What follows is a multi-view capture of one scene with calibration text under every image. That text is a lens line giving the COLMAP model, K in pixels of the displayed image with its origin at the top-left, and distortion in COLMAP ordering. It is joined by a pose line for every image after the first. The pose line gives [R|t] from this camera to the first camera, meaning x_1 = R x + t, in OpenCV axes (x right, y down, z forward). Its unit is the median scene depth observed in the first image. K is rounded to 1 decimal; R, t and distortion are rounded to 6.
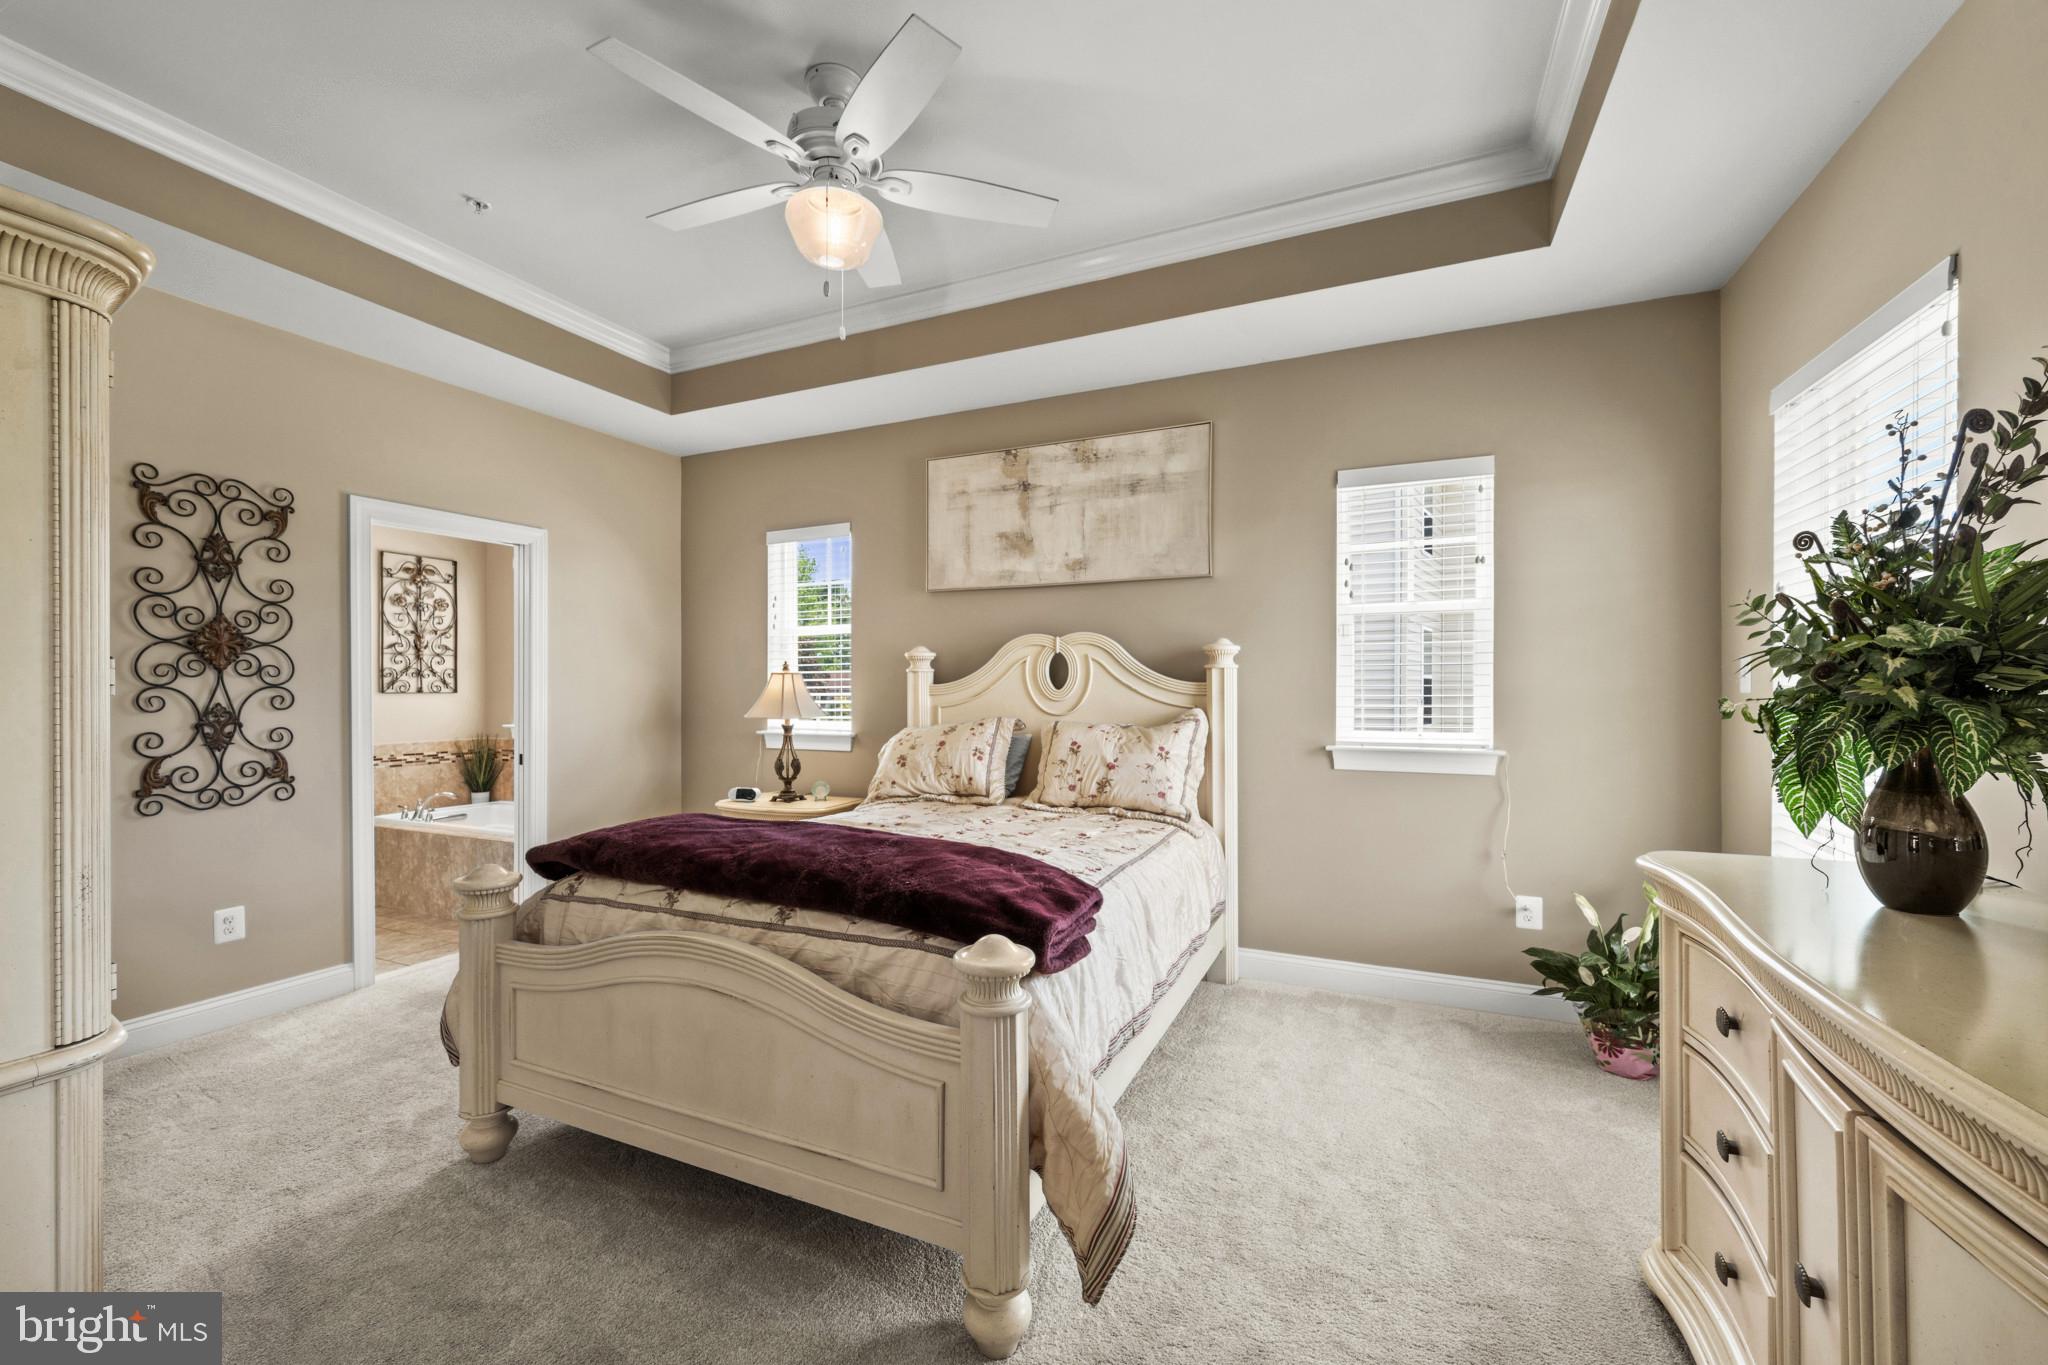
lens RADIAL K [[810.1, 0, 1025.1], [0, 810.1, 689.1], [0, 0, 1]] dist [-0.000854, -0.000102]
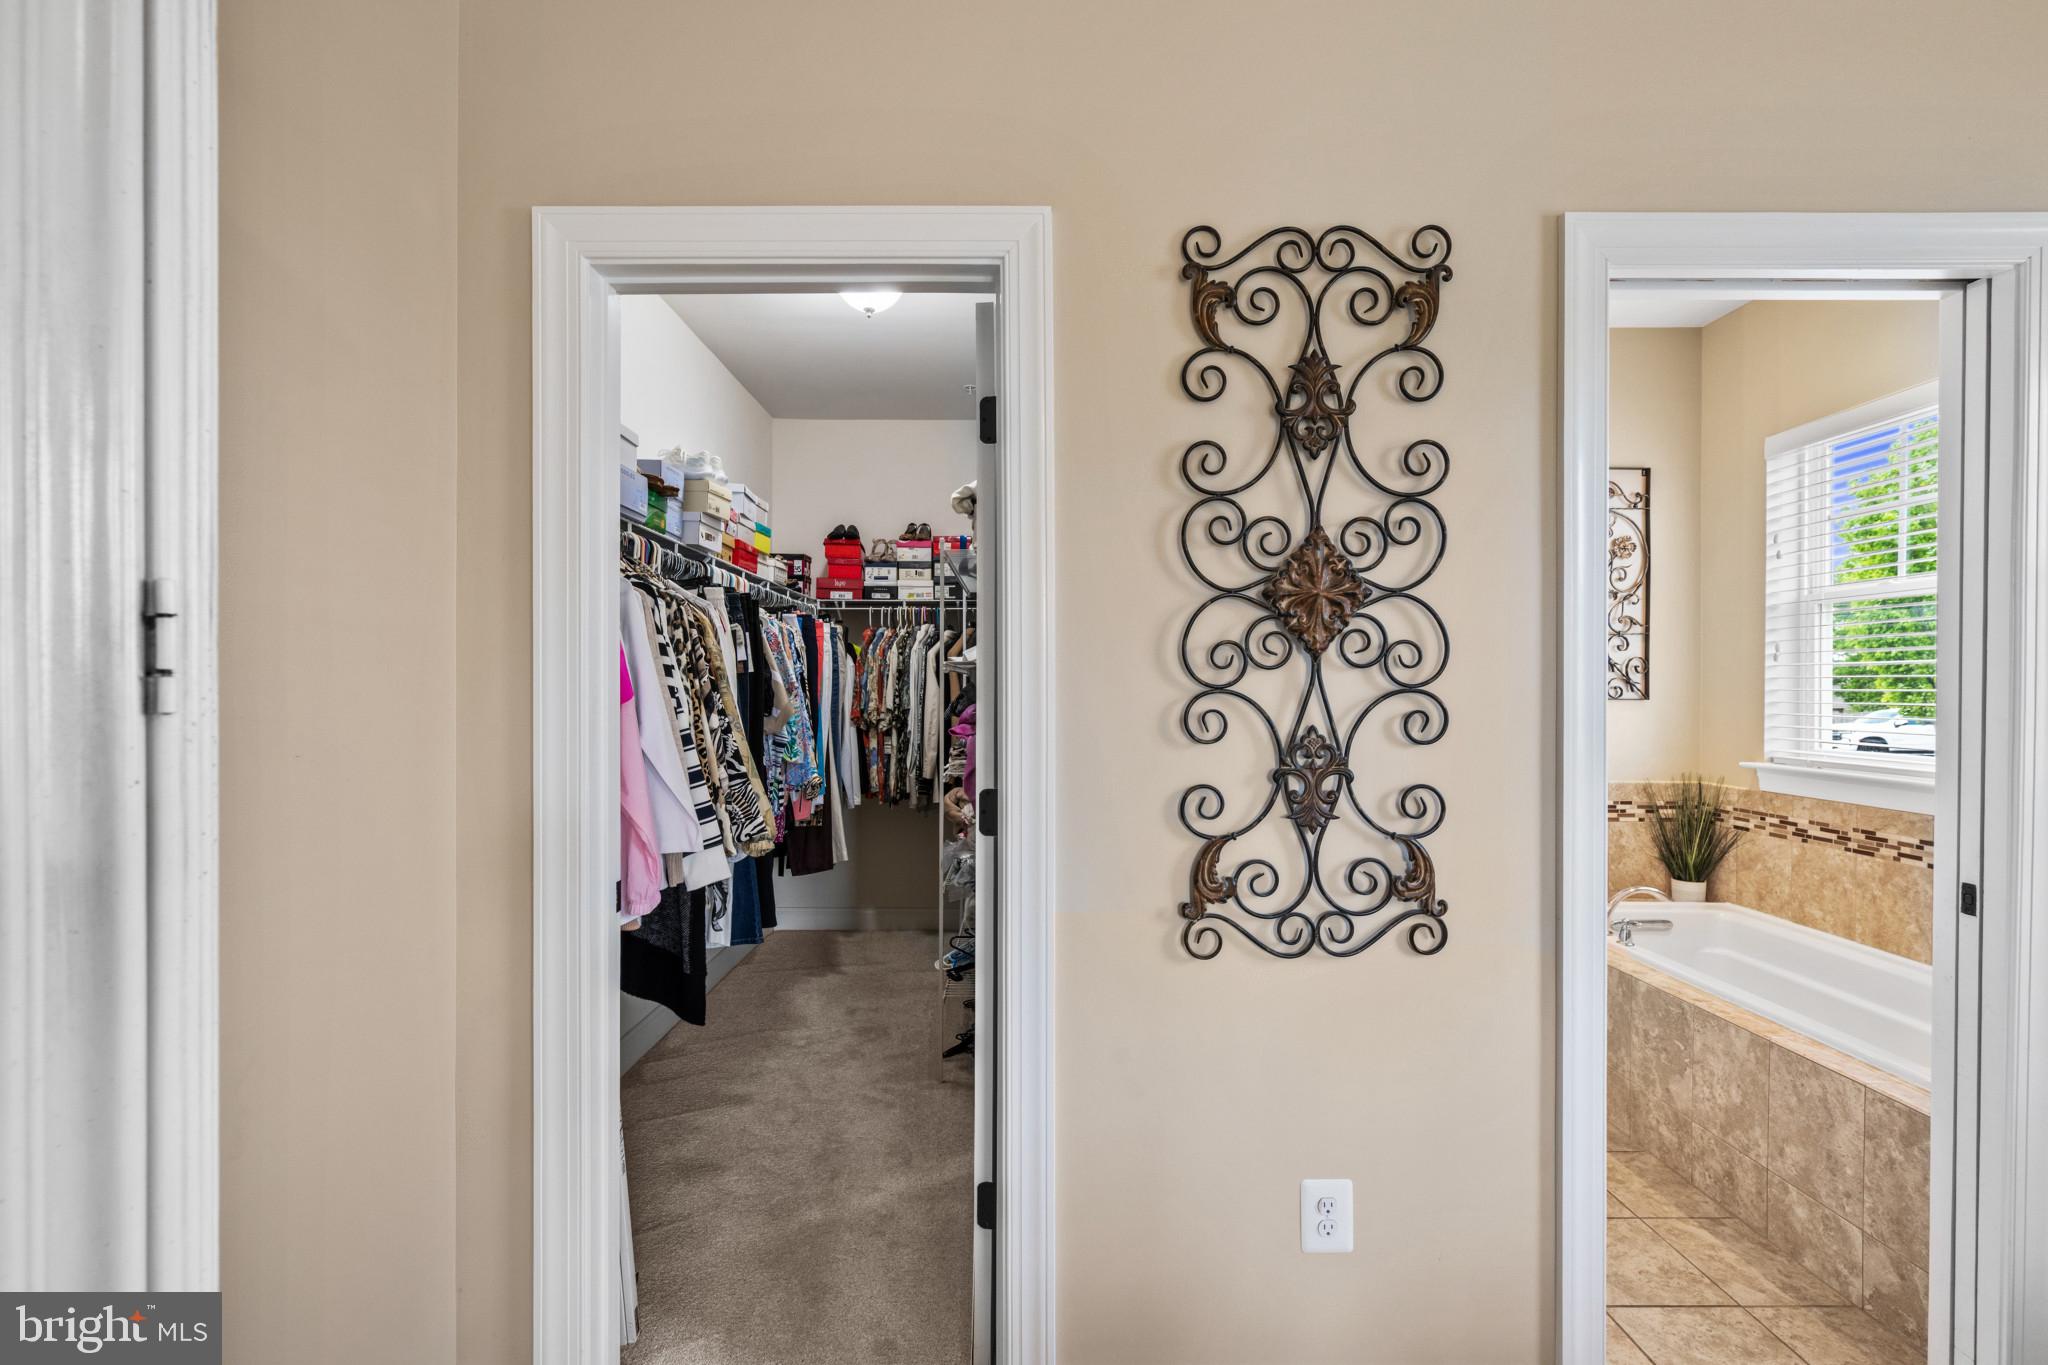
lens RADIAL K [[869.3, 0, 1022.9], [0, 869.3, 691.2], [0, 0, 1]] dist [0.000260, -0.000115]
pose [[0.419035, 0.007992, -0.907935, -0.617118], [-0.005876, 0.999964, 0.006091, -0.004434], [0.907951, 0.002783, 0.419067, 0.642805]]
